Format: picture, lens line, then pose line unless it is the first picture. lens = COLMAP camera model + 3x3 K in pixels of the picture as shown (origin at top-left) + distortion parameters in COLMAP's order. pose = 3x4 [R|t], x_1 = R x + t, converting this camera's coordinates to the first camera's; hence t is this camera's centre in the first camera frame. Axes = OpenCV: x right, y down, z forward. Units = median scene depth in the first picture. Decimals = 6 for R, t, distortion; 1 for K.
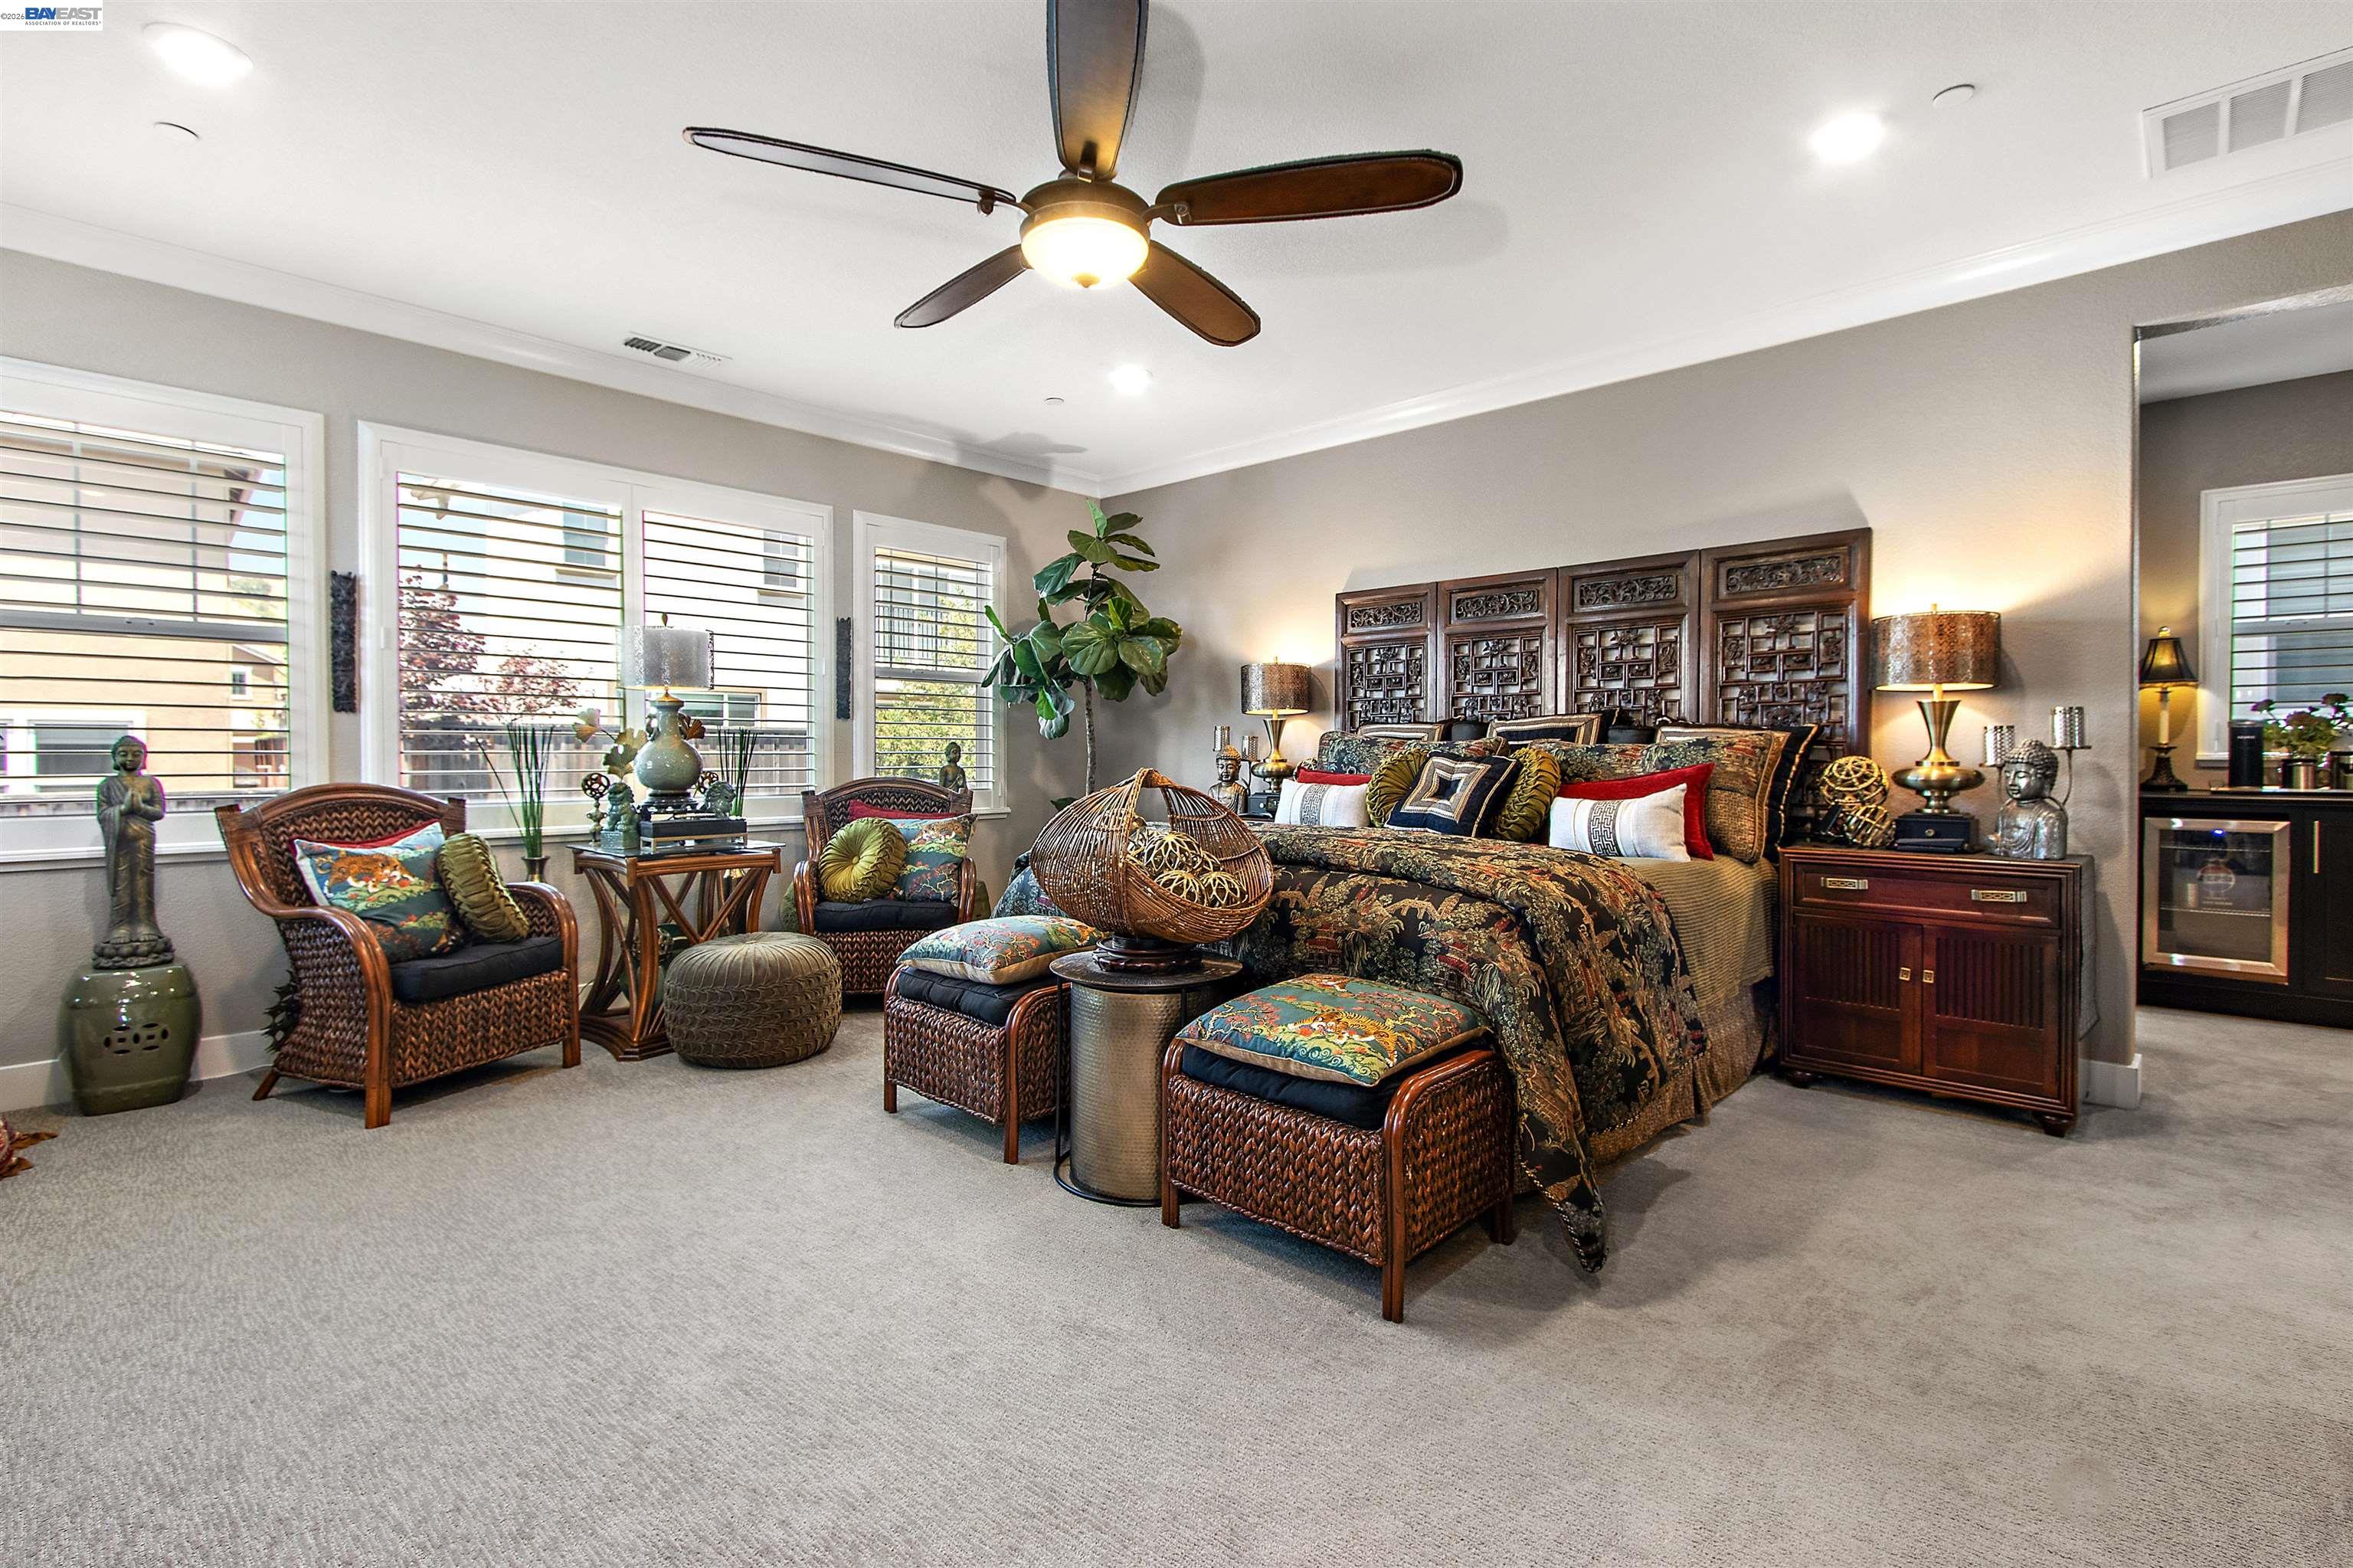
lens RADIAL K [[1086.6, 0, 1178.9], [0, 1086.6, 763.3], [0, 0, 1]] dist [0.000146, -0.000897]
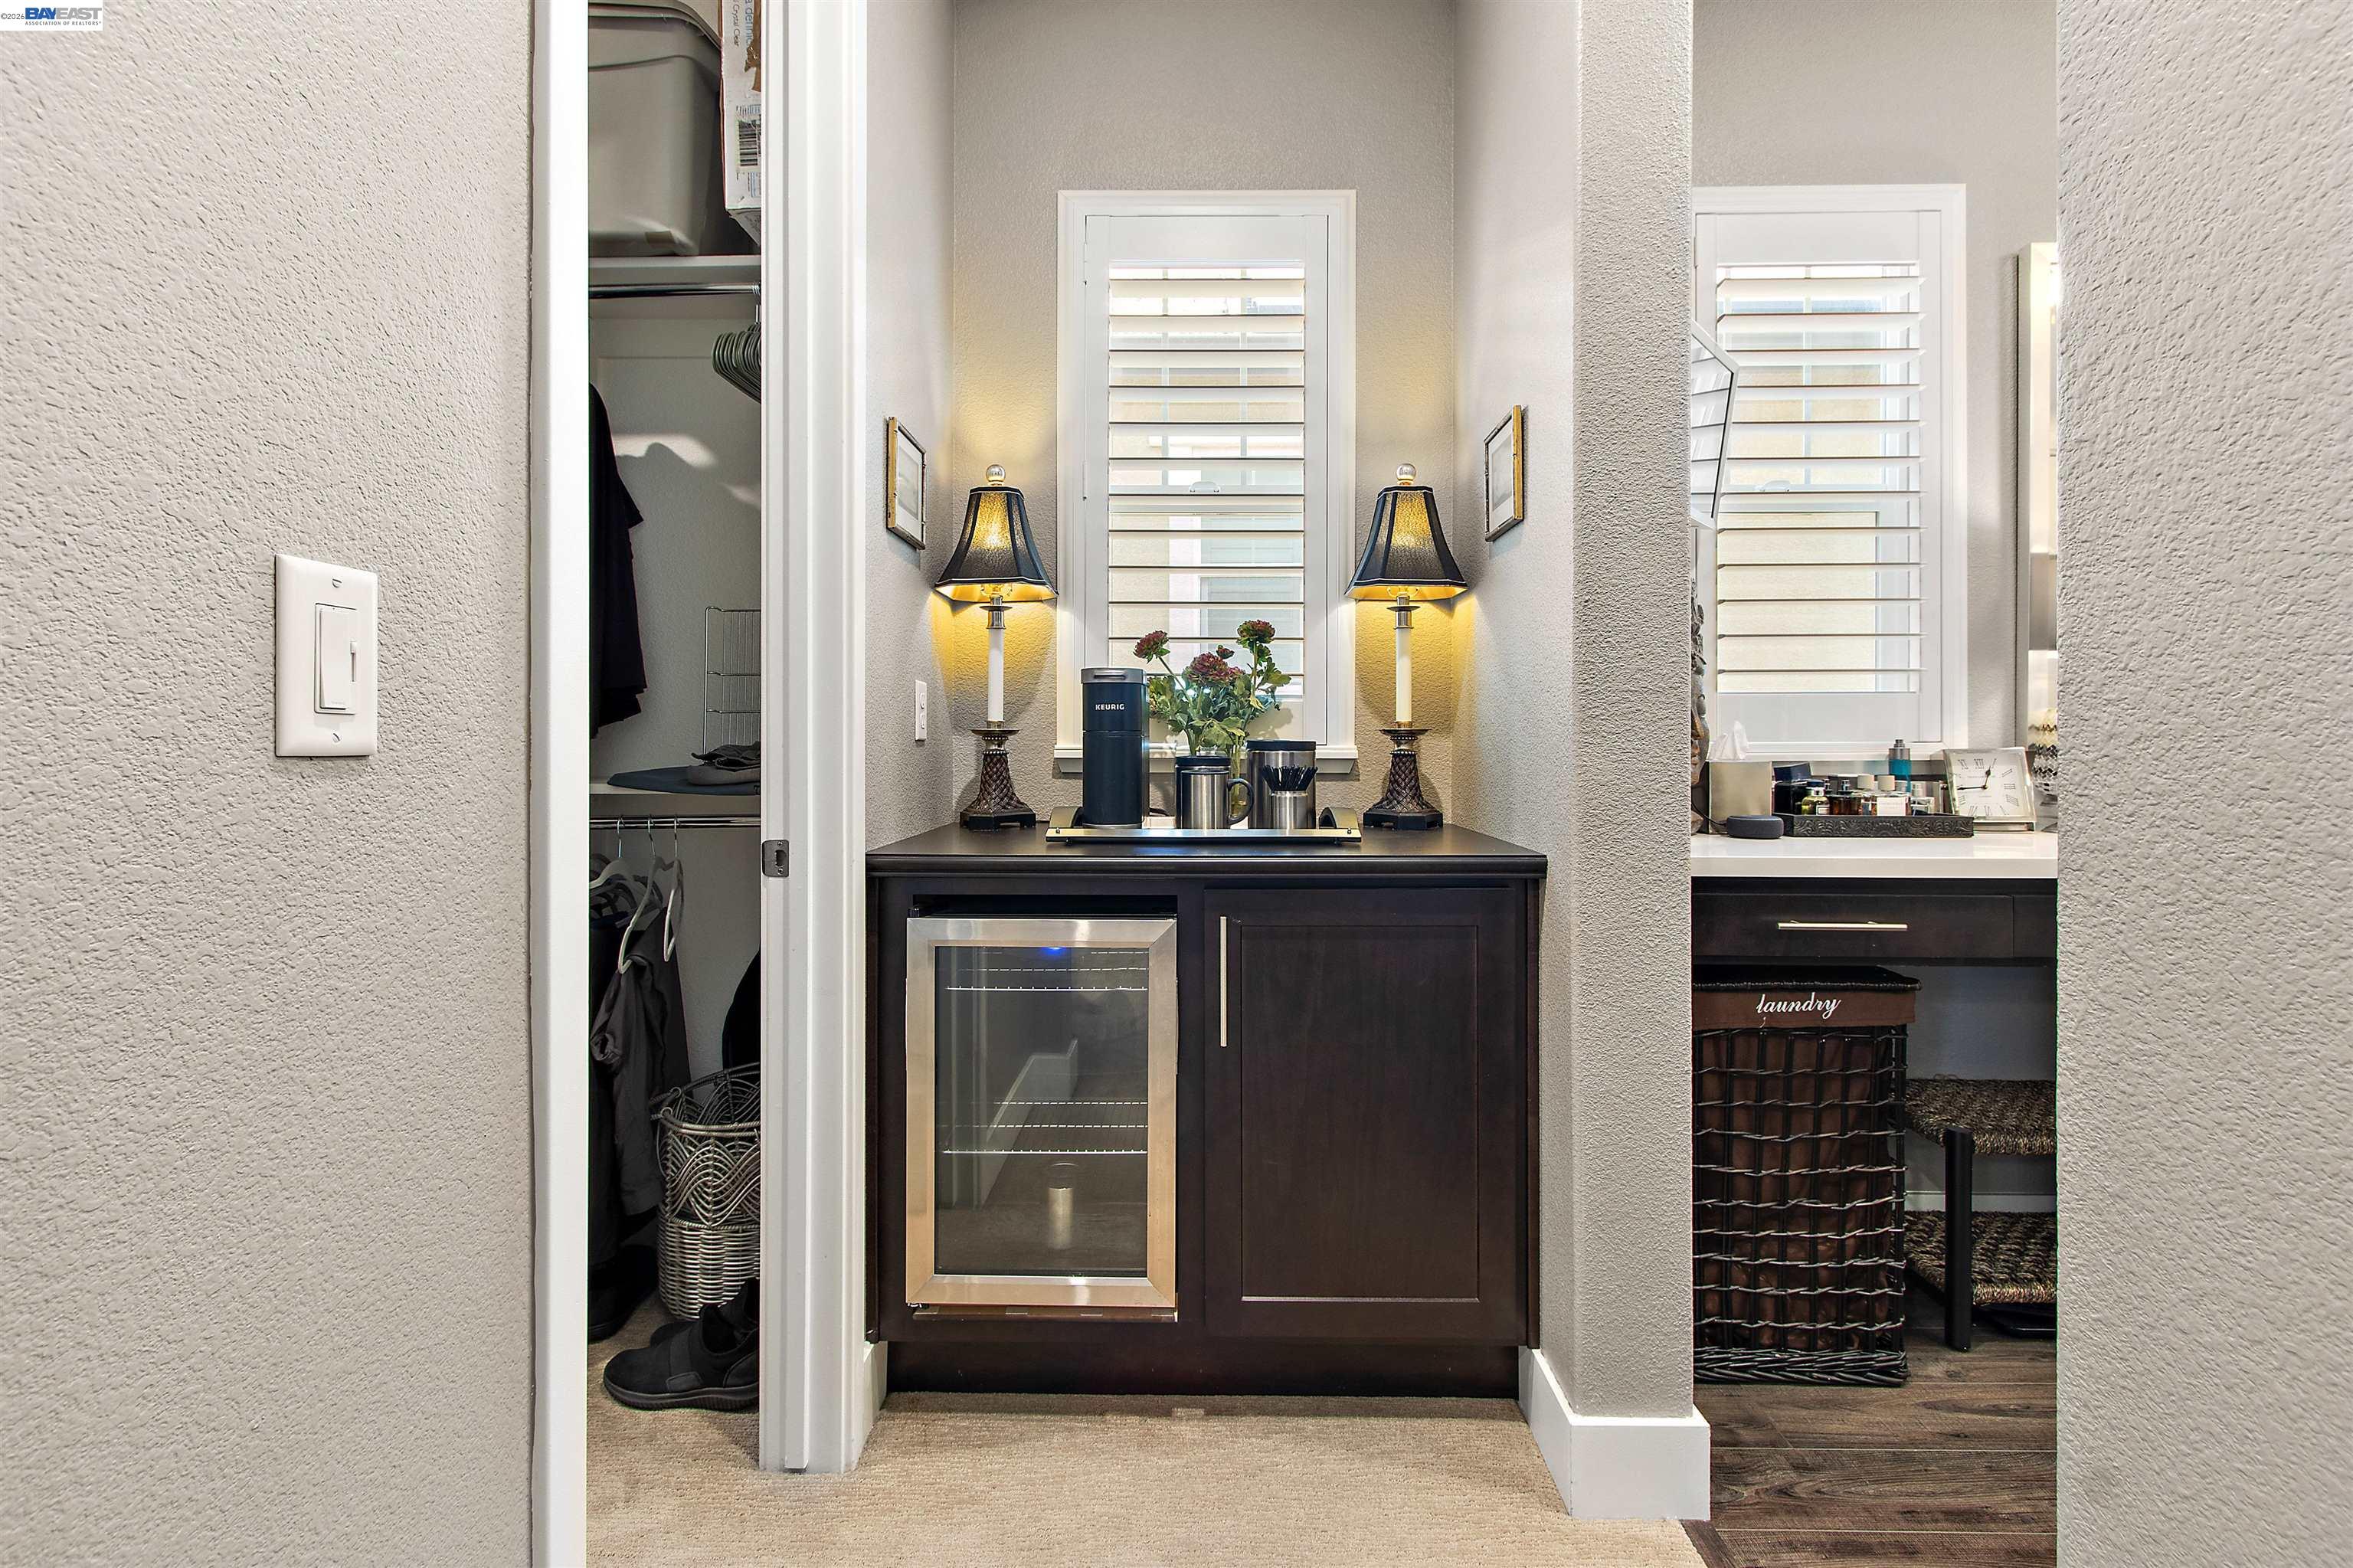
lens RADIAL K [[1086.6, 0, 1178.9], [0, 1086.6, 763.3], [0, 0, 1]] dist [0.000146, -0.000897]
pose [[0.731941, -0.004480, 0.681353, 0.692133], [0.004050, 0.999989, 0.002225, -0.002160], [-0.681356, 0.001131, 0.731951, 0.652346]]
